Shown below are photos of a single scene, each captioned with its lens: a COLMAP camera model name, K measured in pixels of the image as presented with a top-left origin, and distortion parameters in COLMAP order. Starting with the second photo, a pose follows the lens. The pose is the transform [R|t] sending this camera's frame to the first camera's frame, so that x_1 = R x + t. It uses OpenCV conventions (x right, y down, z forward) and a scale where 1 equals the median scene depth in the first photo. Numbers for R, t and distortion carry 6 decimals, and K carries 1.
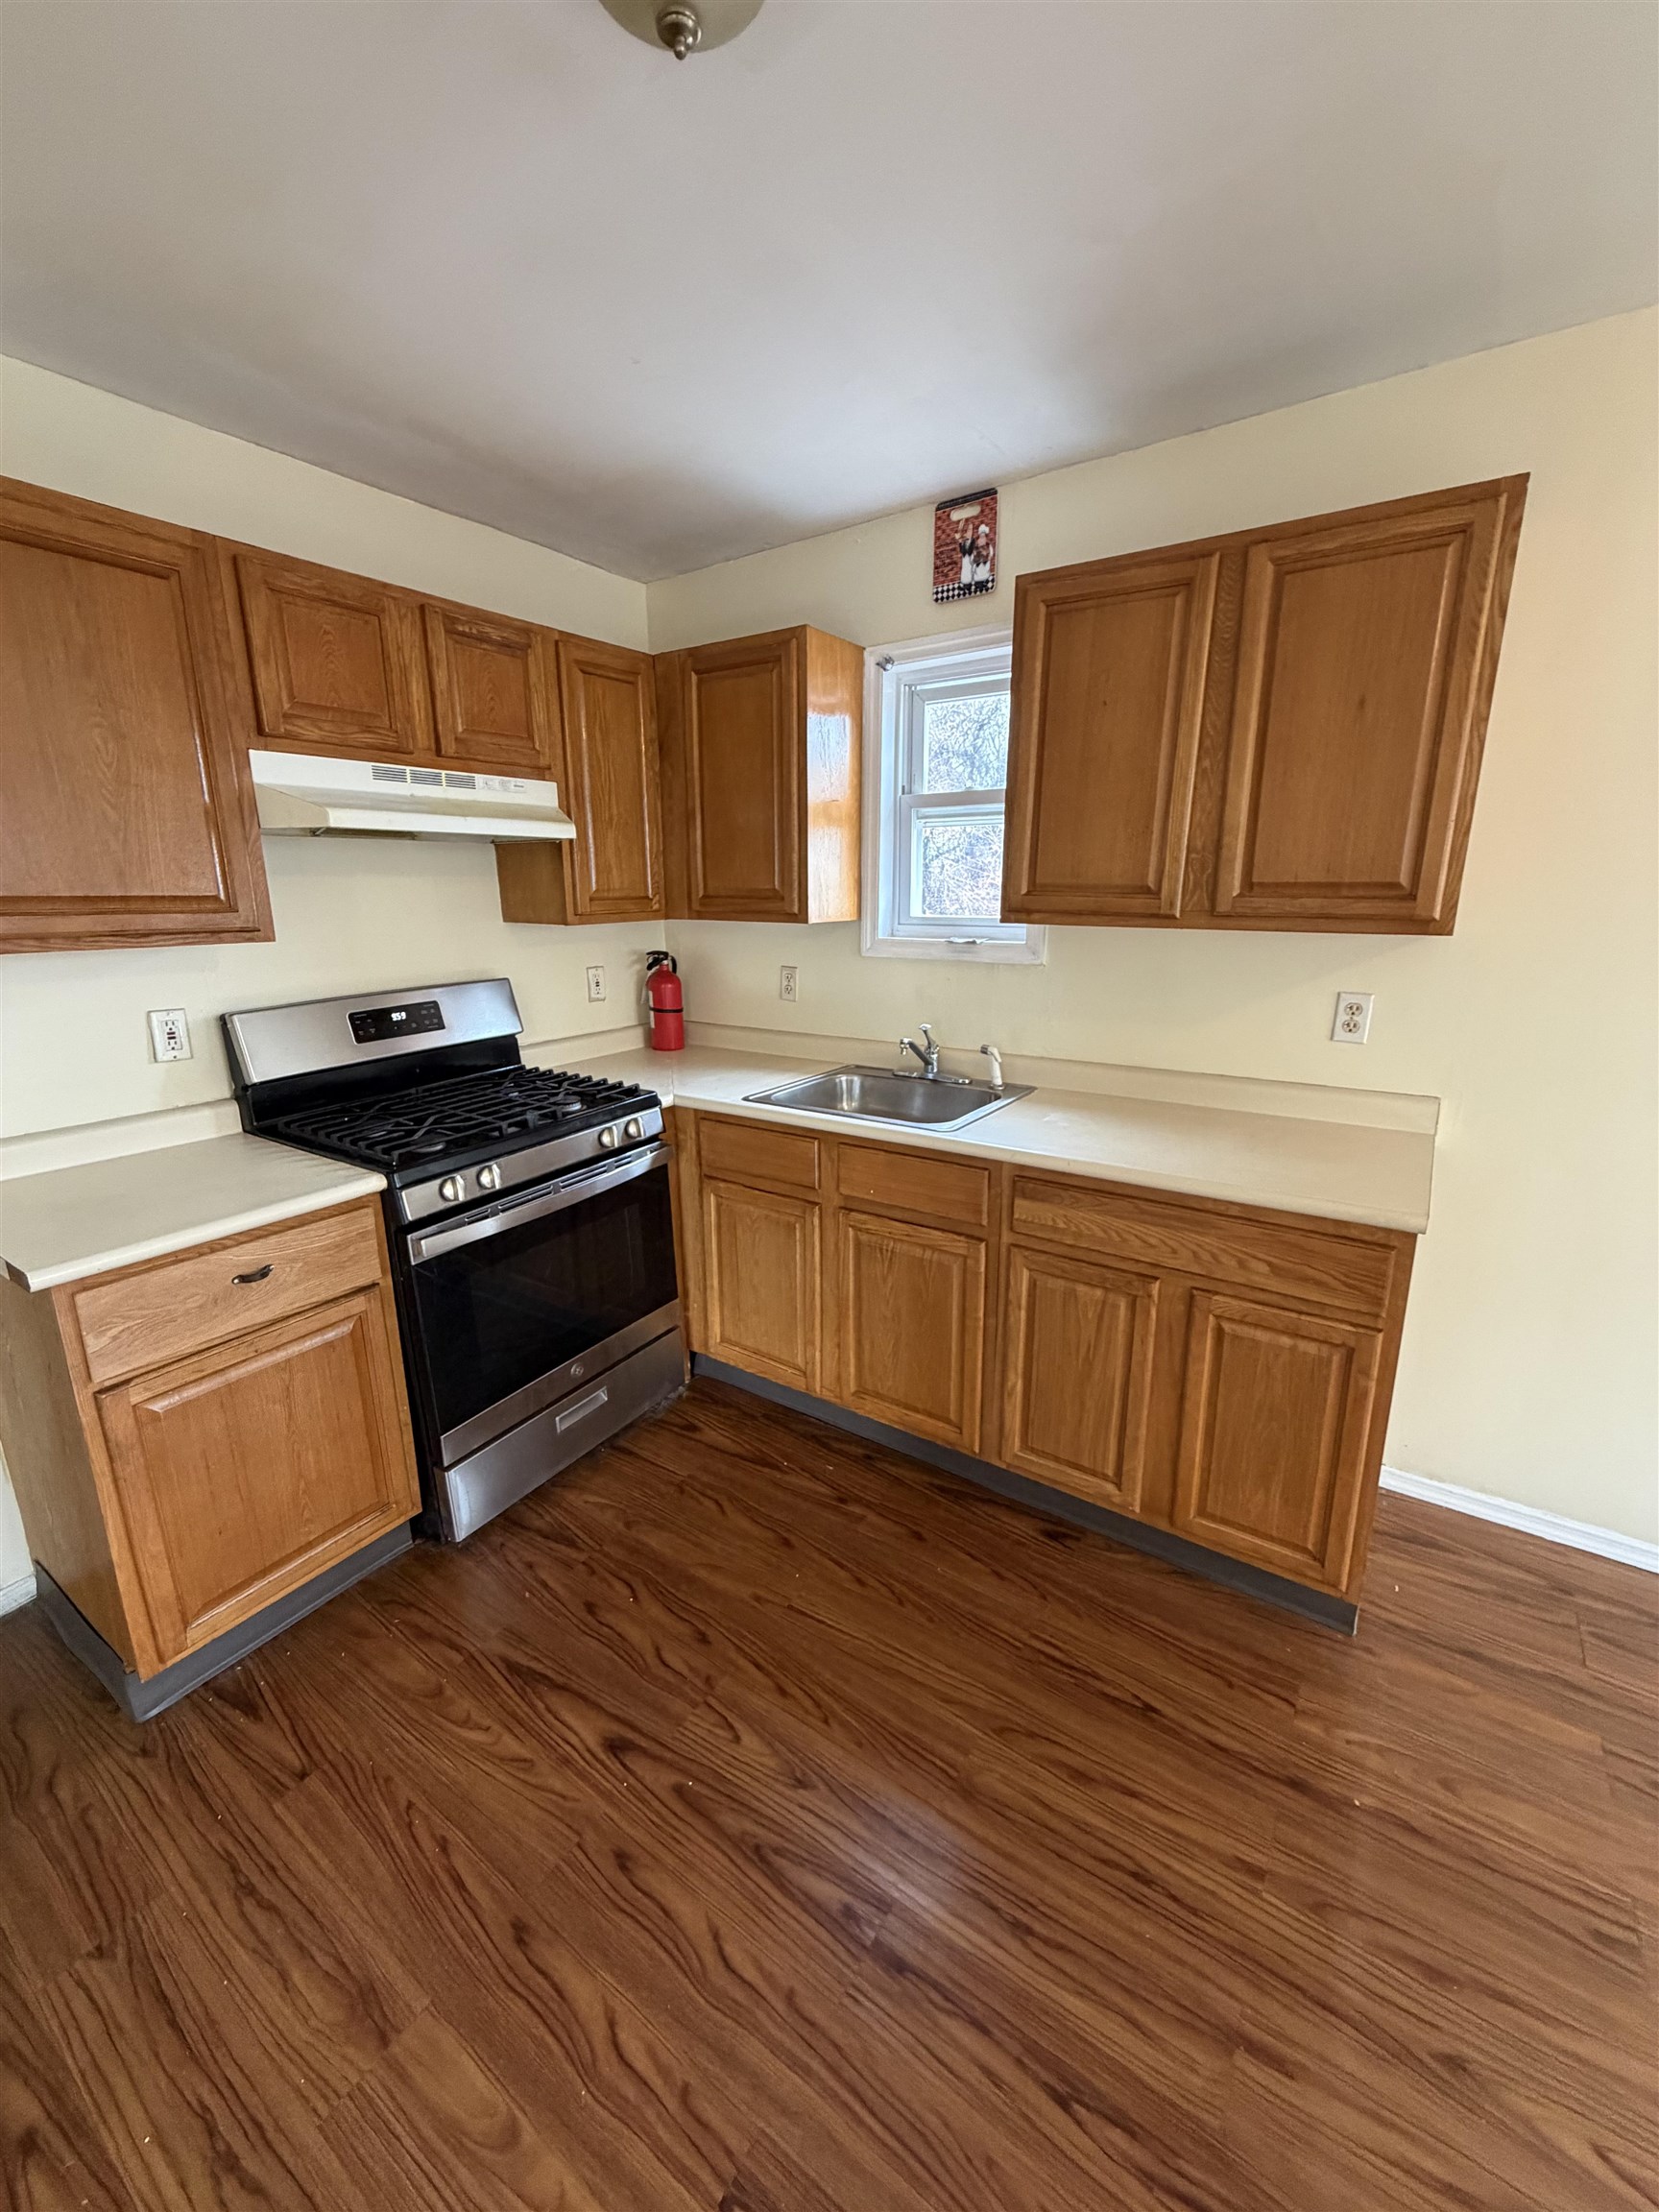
lens RADIAL K [[884.3, 0, 831.0], [0, 884.3, 1101.7], [0, 0, 1]] dist [0.000591, -0.000332]
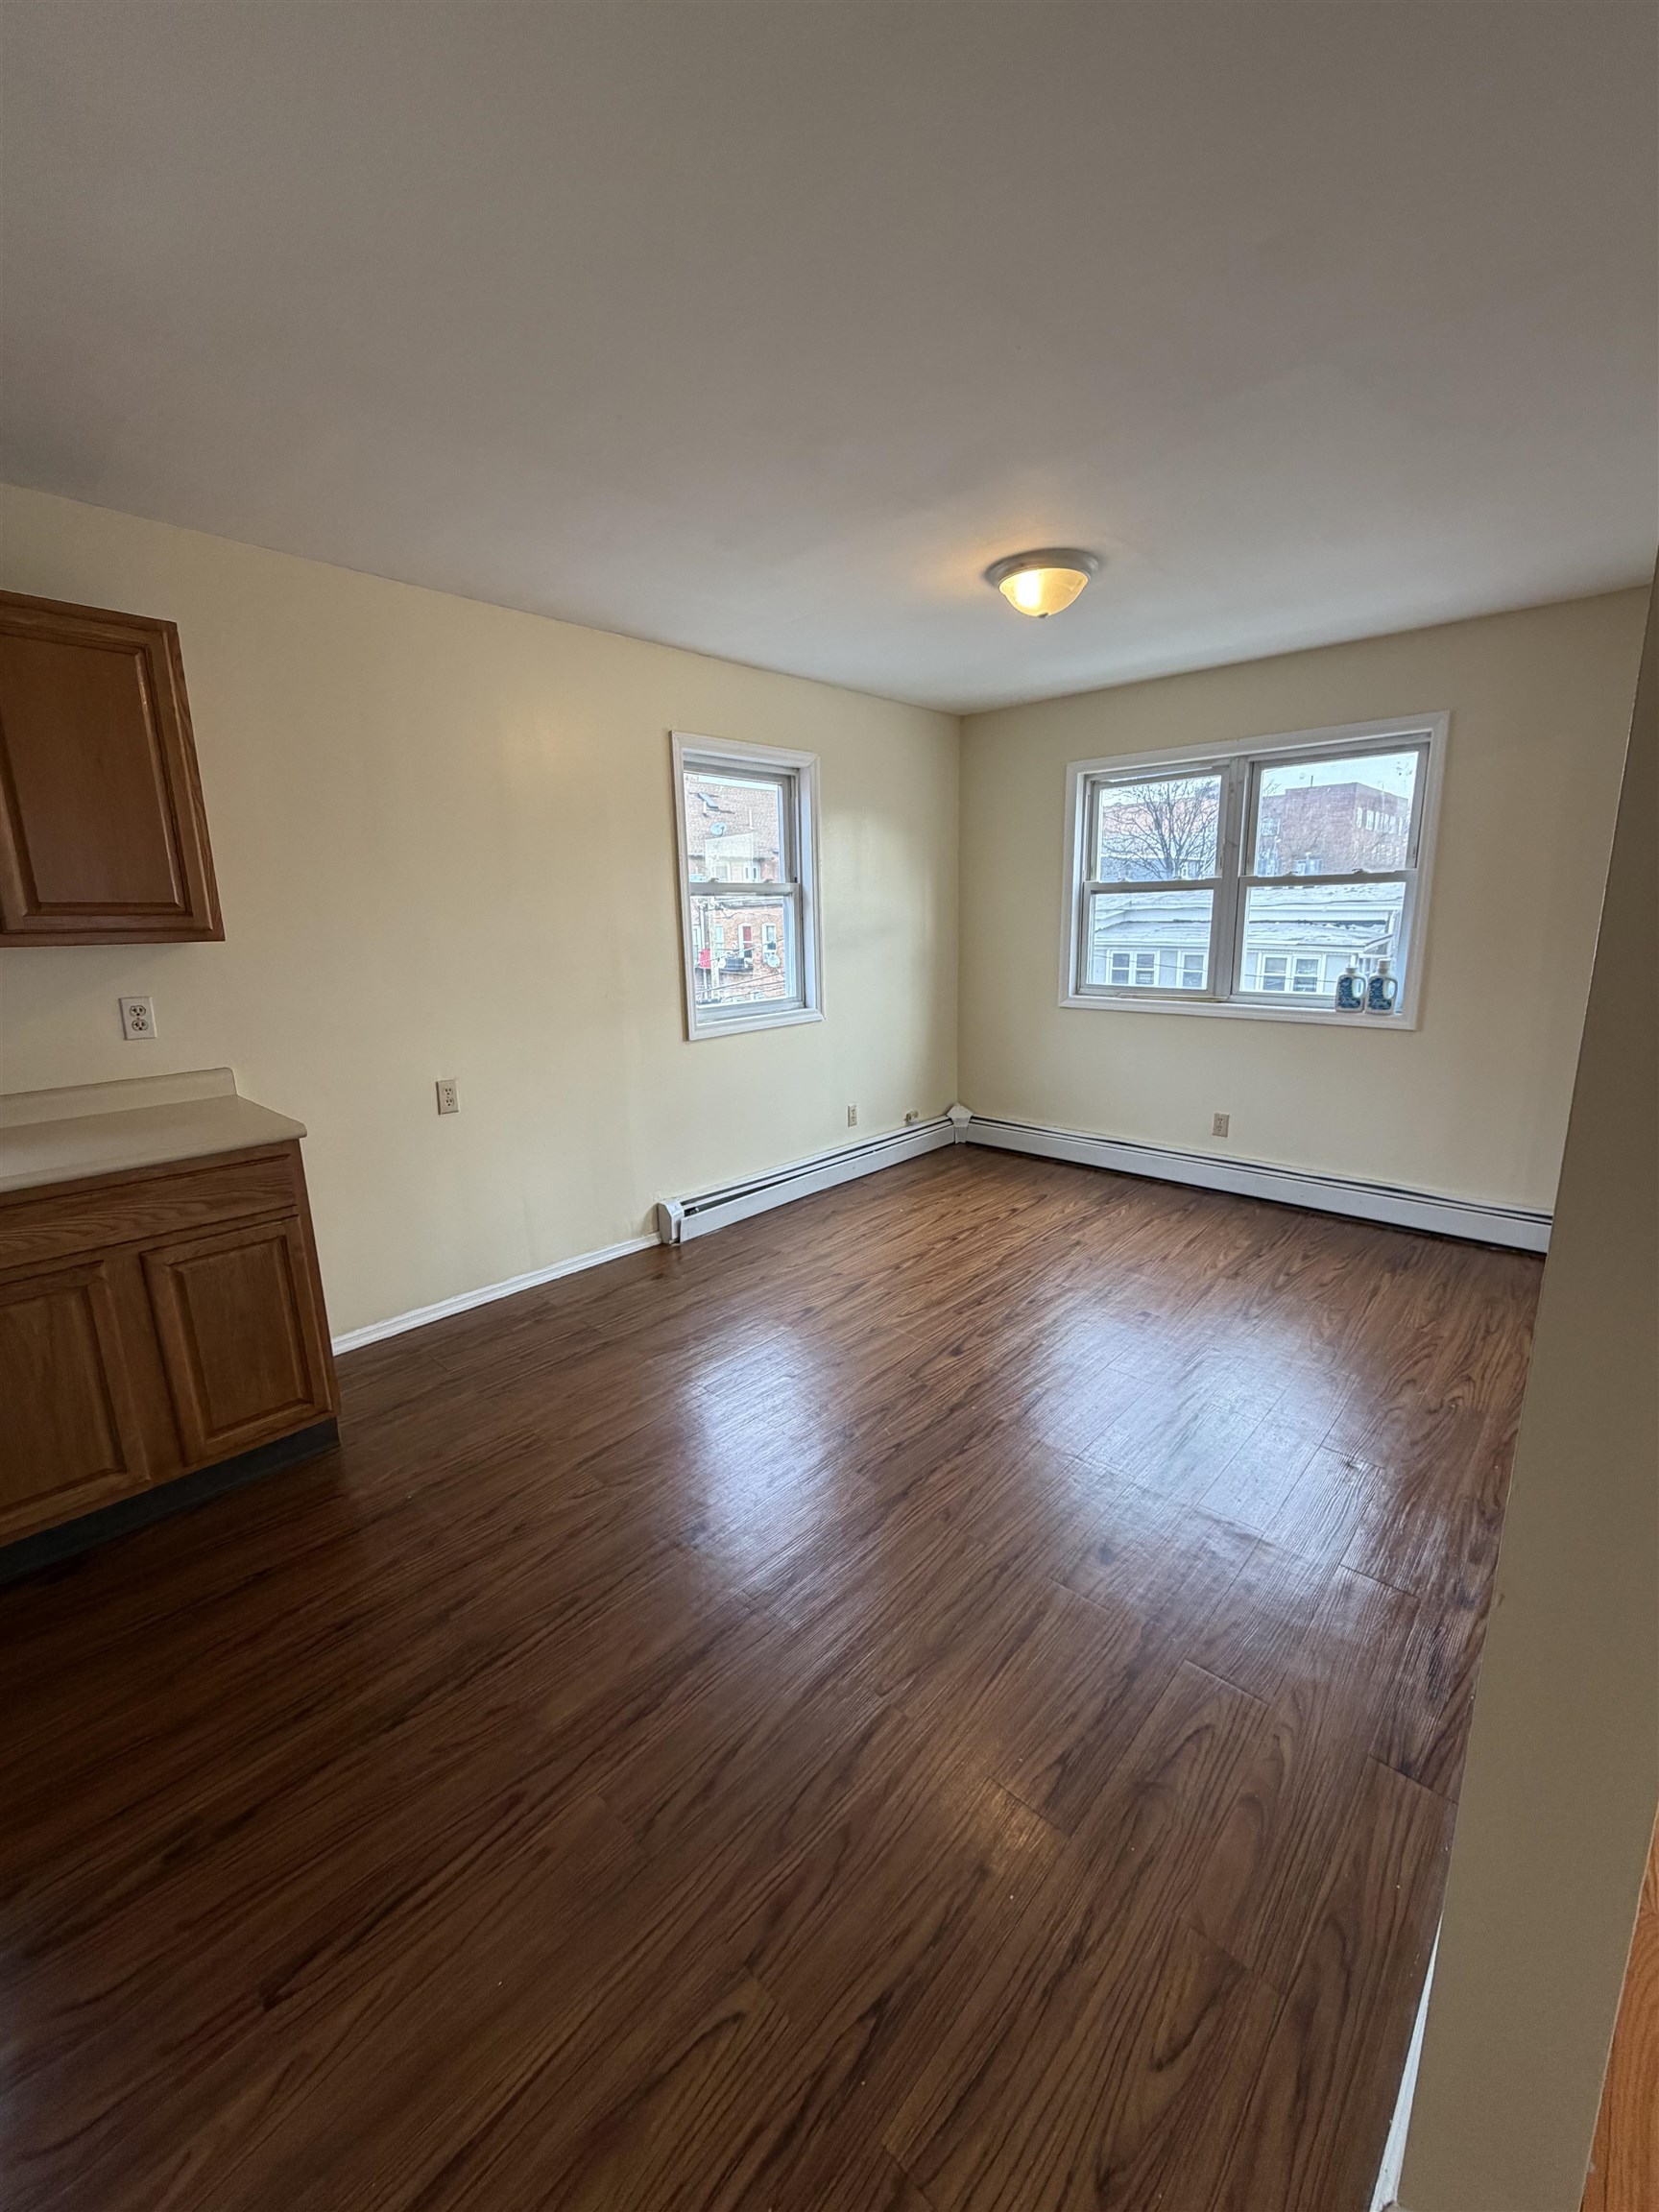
lens RADIAL K [[884.3, 0, 830.9], [0, 884.3, 1104.2], [0, 0, 1]] dist [0.000591, -0.000332]
pose [[0.150709, -0.208235, 0.966398, -0.532018], [0.254394, 0.952811, 0.165635, 0.066618], [-0.955286, 0.220883, 0.196571, -0.122032]]
